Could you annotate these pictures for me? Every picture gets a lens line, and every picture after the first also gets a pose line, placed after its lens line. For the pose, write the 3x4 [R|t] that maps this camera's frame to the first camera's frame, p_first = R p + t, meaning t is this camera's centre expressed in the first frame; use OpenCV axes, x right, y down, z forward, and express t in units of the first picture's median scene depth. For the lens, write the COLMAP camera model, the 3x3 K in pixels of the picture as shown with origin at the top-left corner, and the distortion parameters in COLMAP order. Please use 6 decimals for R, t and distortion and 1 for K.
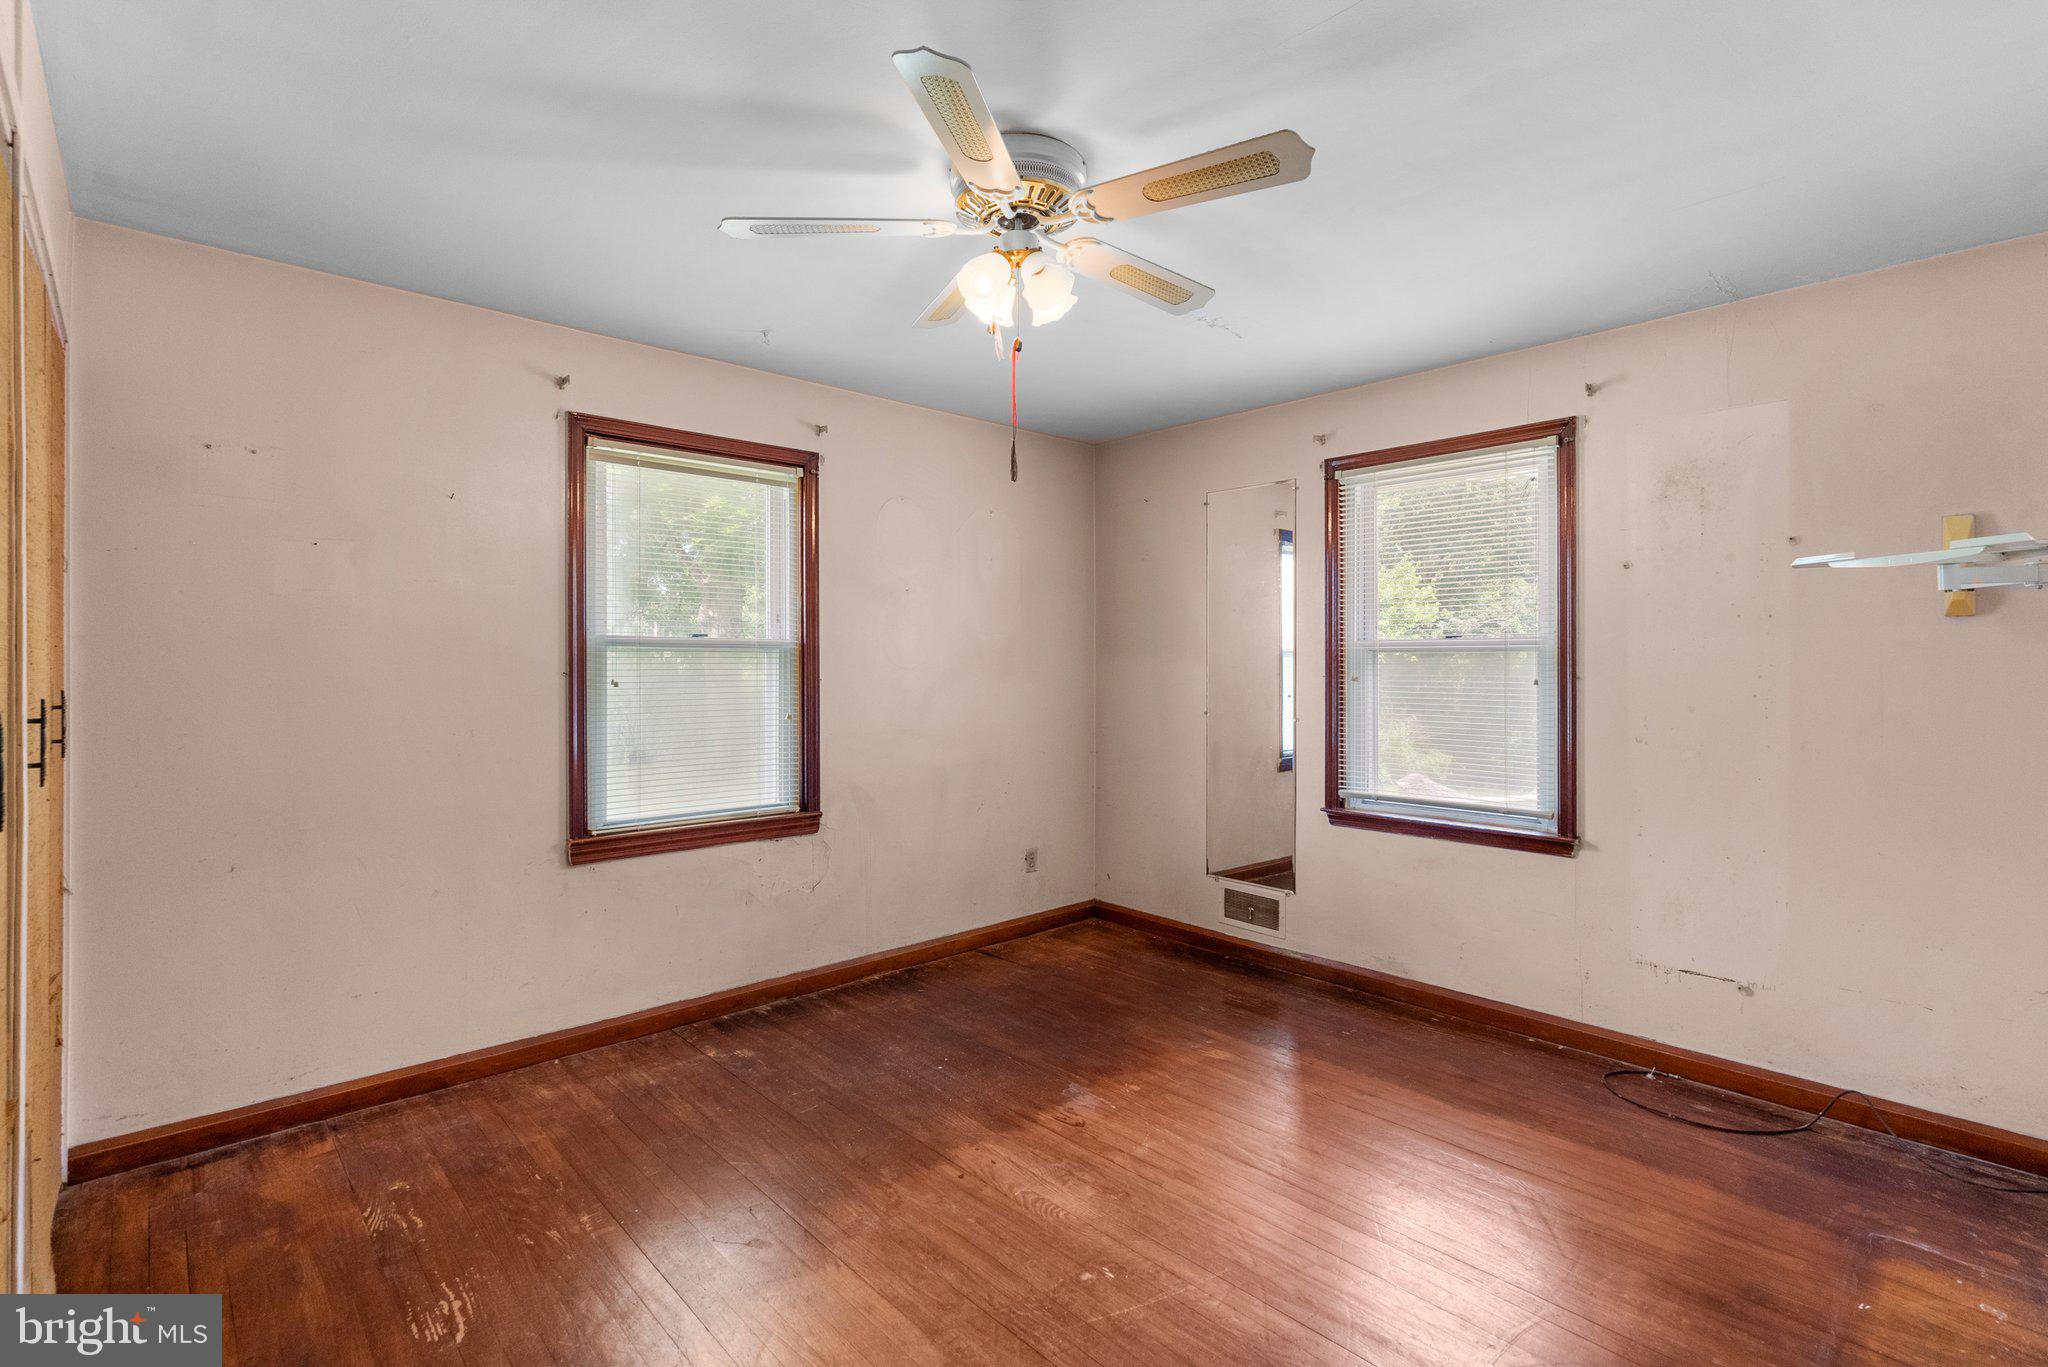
lens RADIAL K [[946.2, 0, 1023.2], [0, 946.2, 659.1], [0, 0, 1]] dist [0.000498, 0.001994]
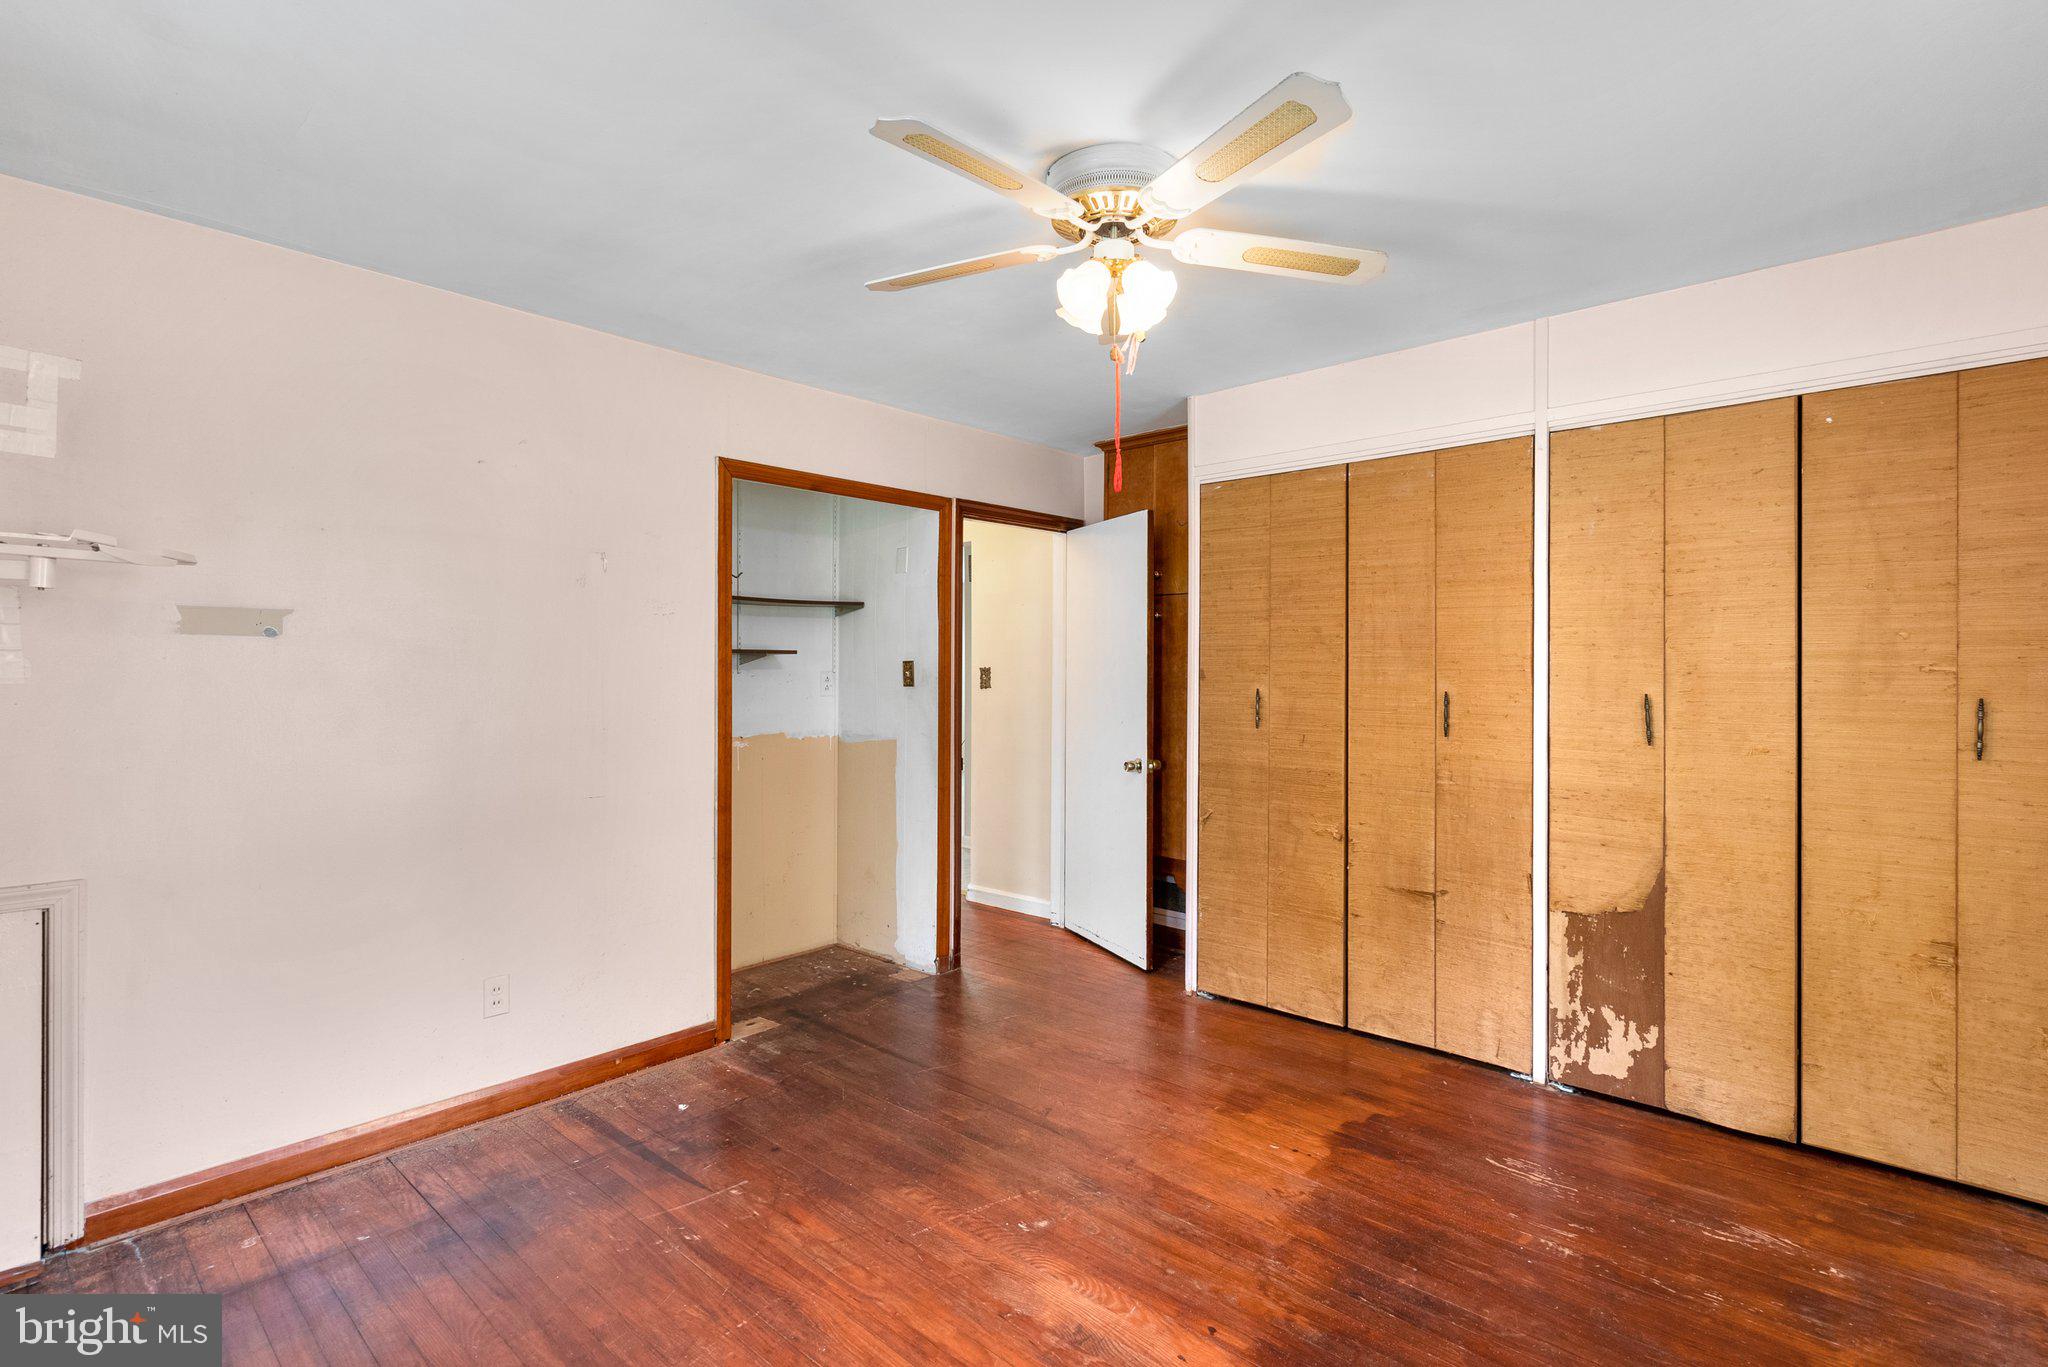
lens RADIAL K [[967.0, 0, 1045.0], [0, 967.0, 655.1], [0, 0, 1]] dist [-0.025418, 0.015376]
pose [[-0.993072, -0.001783, -0.117497, 0.140010], [-0.000156, 0.999904, -0.013849, -0.000608], [0.117511, -0.013735, -0.992977, 1.500749]]
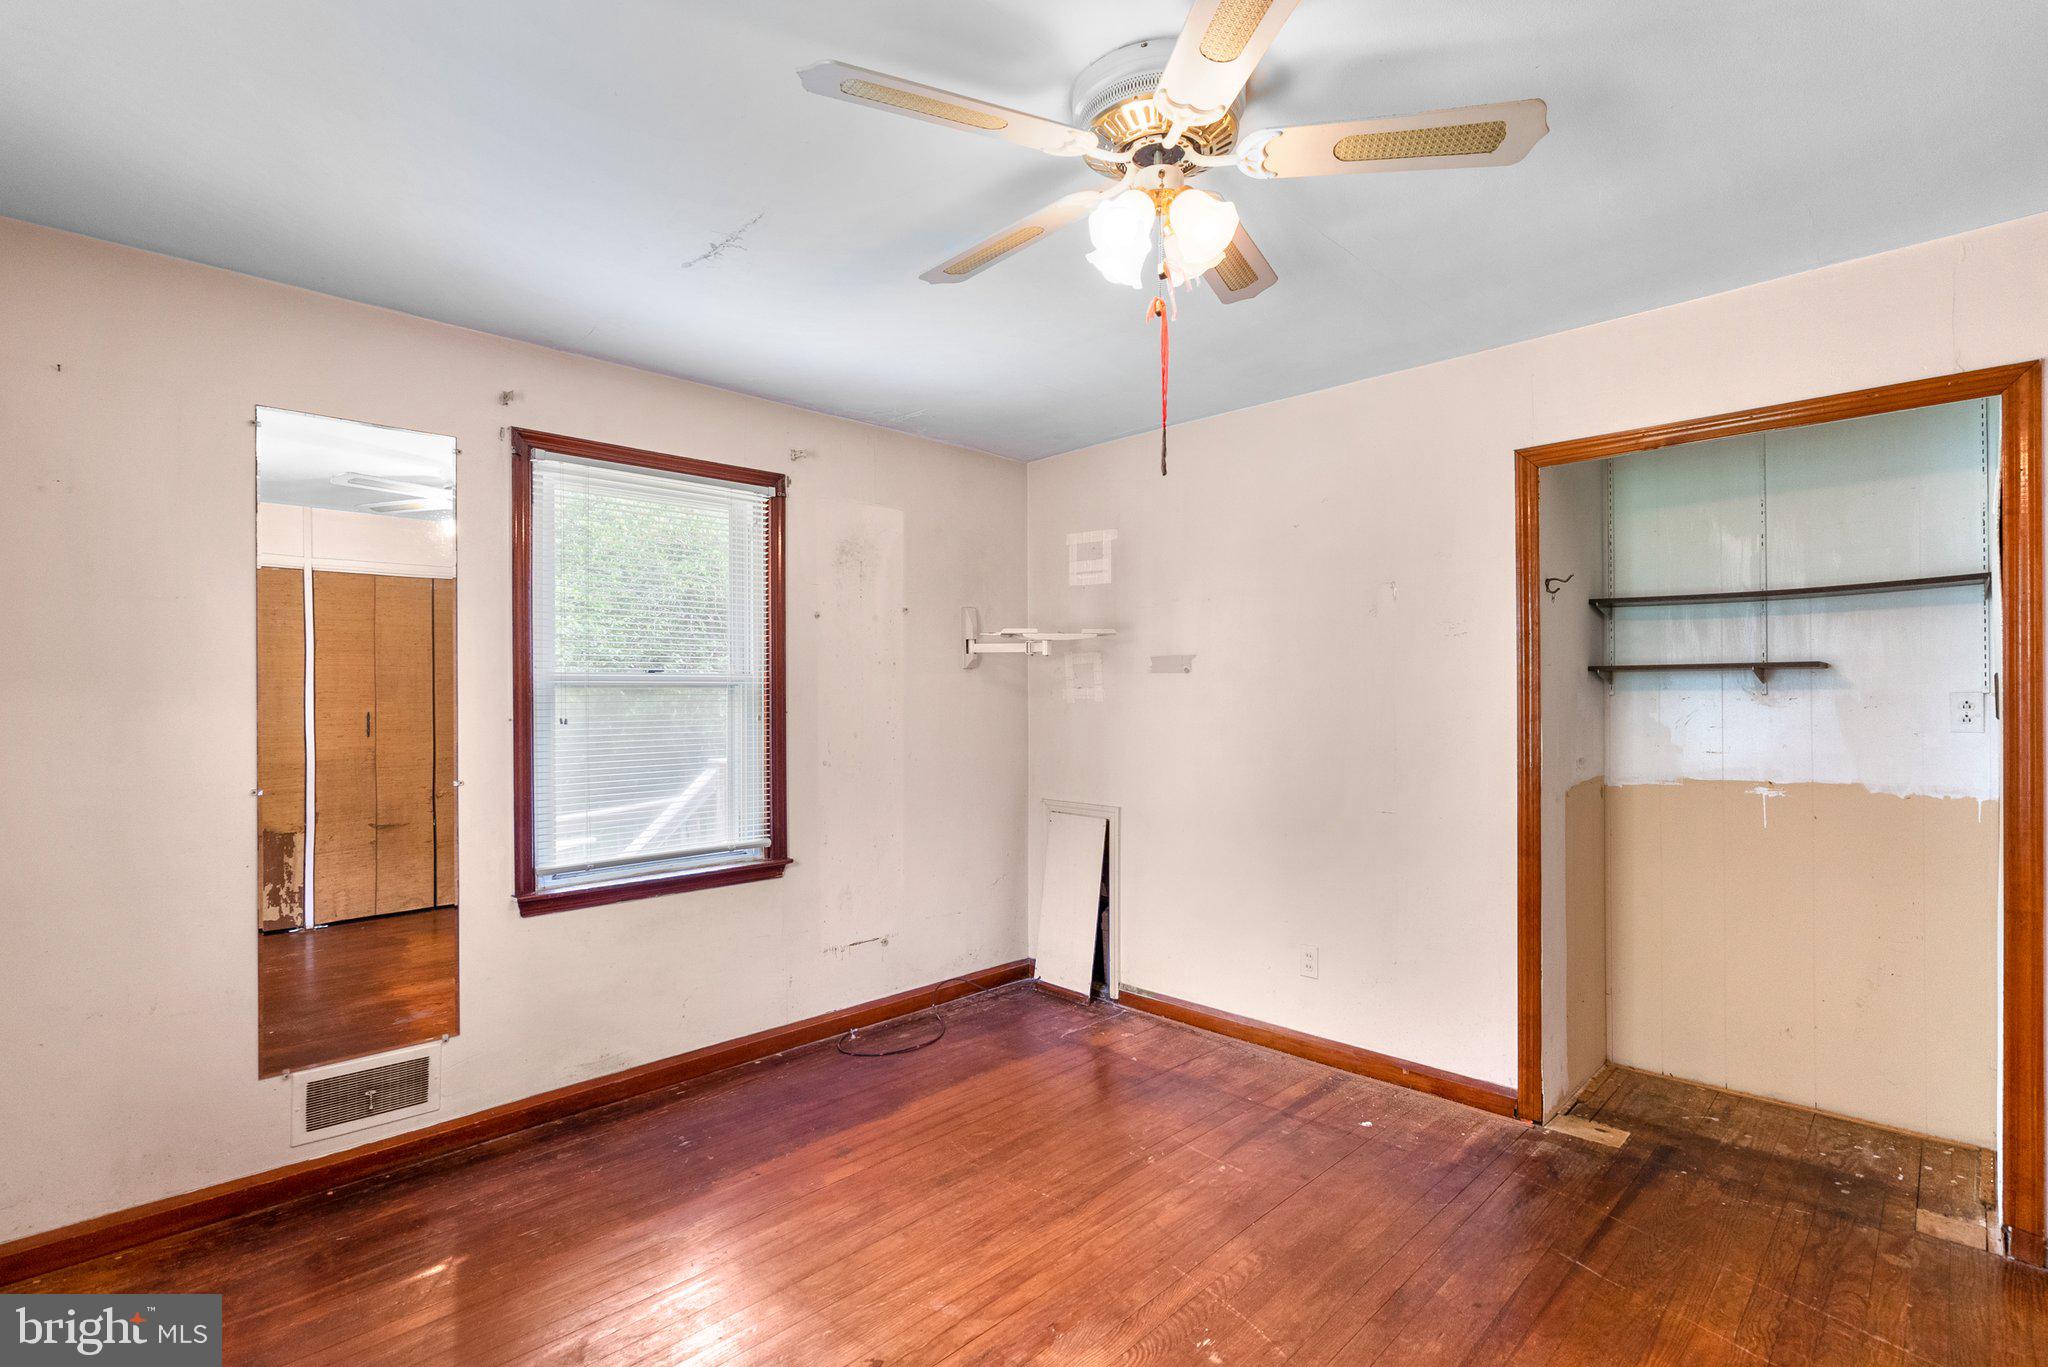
lens RADIAL K [[969.5, 0, 1015.1], [0, 969.5, 686.9], [0, 0, 1]] dist [-0.002678, 0.000244]
pose [[-0.044658, 0.011704, 0.998934, -0.614702], [0.004856, 0.999922, -0.011498, 0.005375], [-0.998991, 0.004337, -0.044711, 0.869651]]
